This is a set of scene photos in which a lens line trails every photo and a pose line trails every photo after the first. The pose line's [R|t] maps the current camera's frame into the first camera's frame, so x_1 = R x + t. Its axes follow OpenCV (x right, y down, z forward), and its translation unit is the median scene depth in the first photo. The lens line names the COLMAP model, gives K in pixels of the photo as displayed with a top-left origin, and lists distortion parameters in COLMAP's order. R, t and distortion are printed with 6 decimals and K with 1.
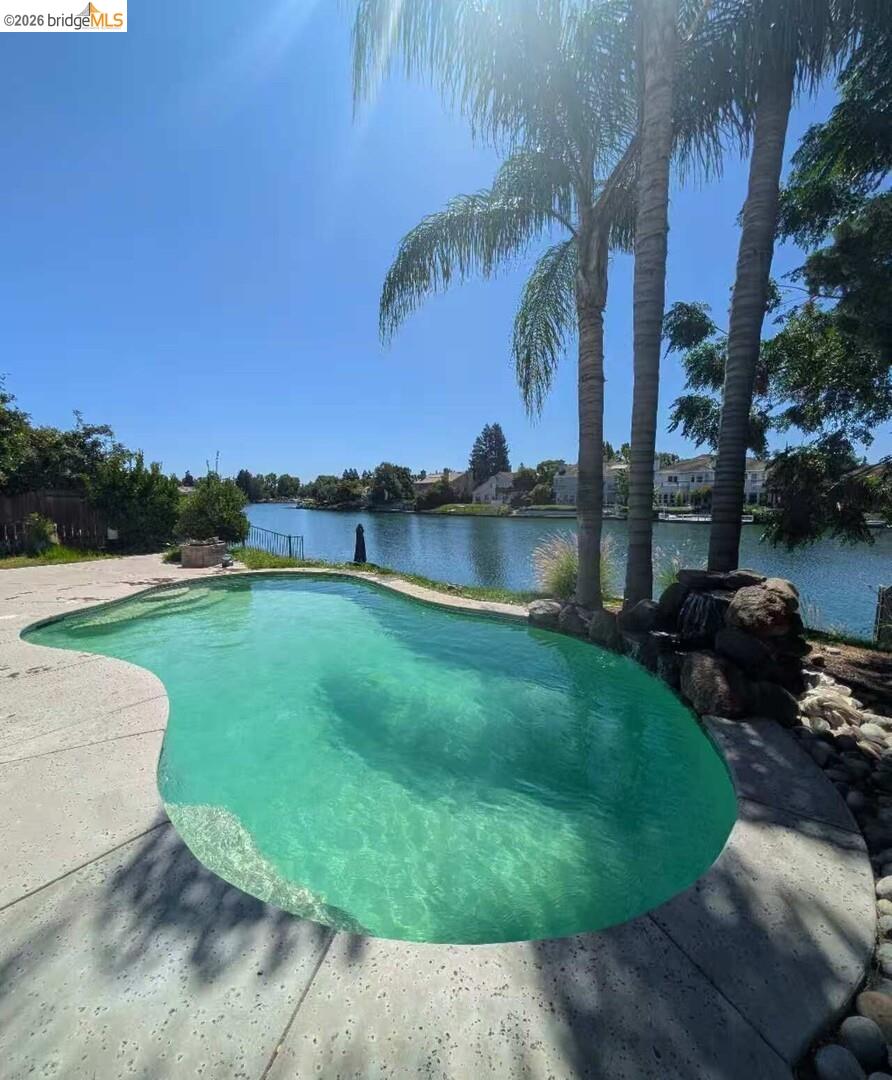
lens RADIAL K [[504.7, 0, 446.0], [0, 504.7, 540.0], [0, 0, 1]] dist [-0.001212, -0.000697]
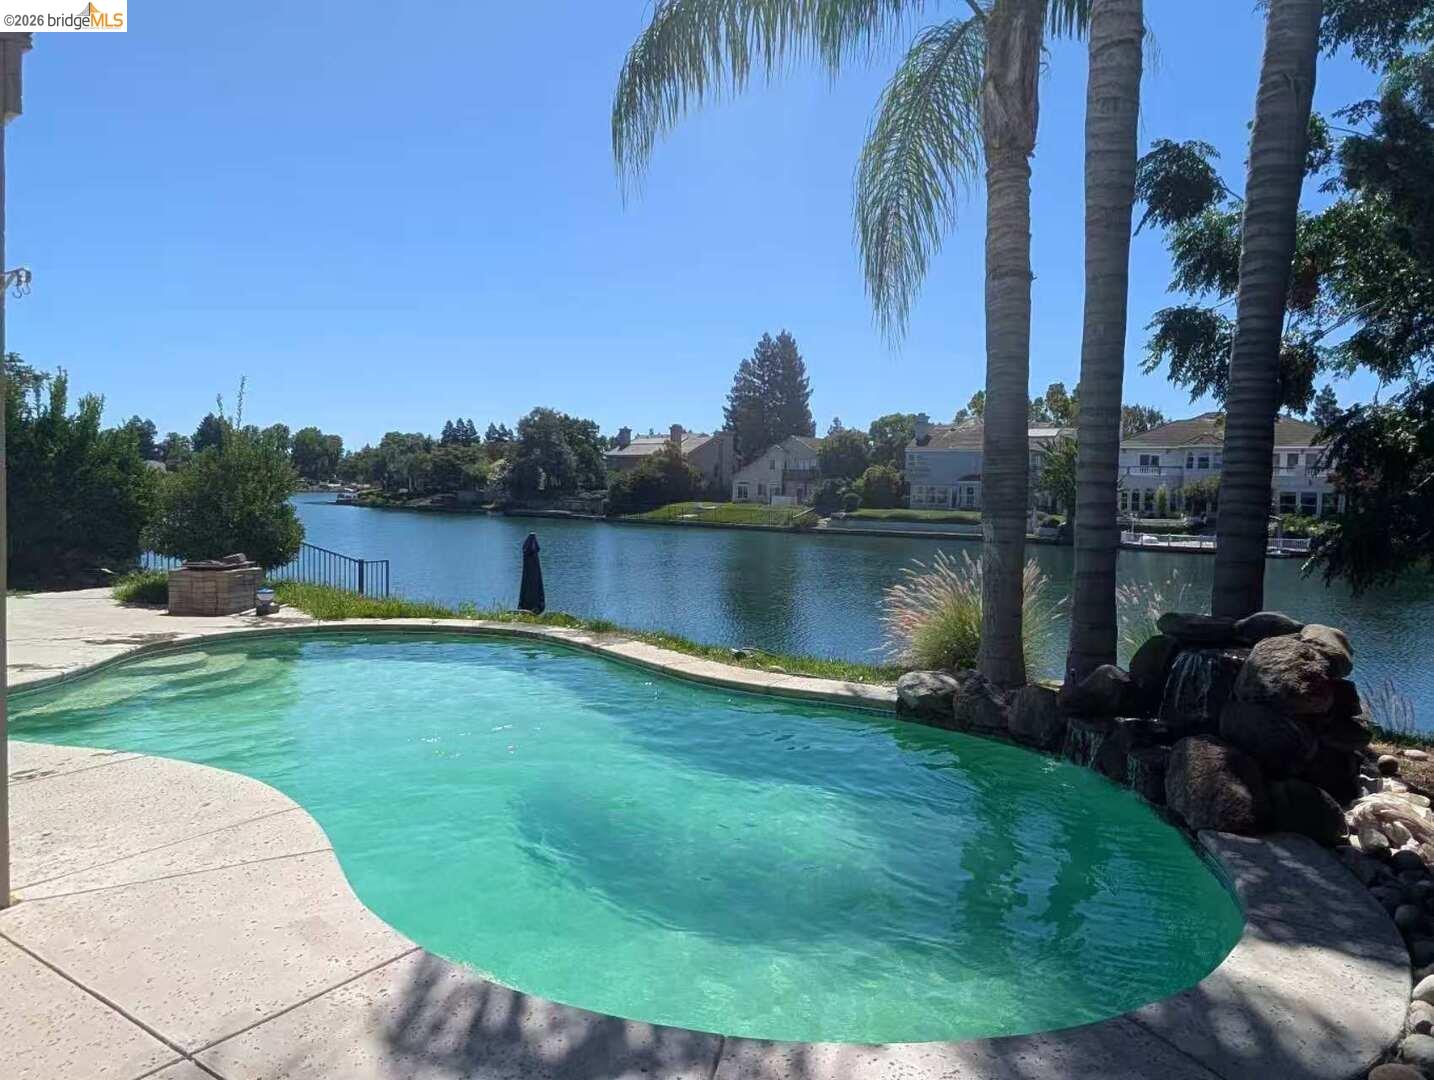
lens RADIAL K [[1258.4, 0, 717.0], [0, 1258.4, 540.0], [0, 0, 1]] dist [-0.001478, 0.004937]
pose [[0.995597, 0.019977, 0.091585, -0.127823], [-0.015431, 0.998626, -0.050081, 0.039134], [-0.092459, 0.048447, 0.994537, -0.277502]]
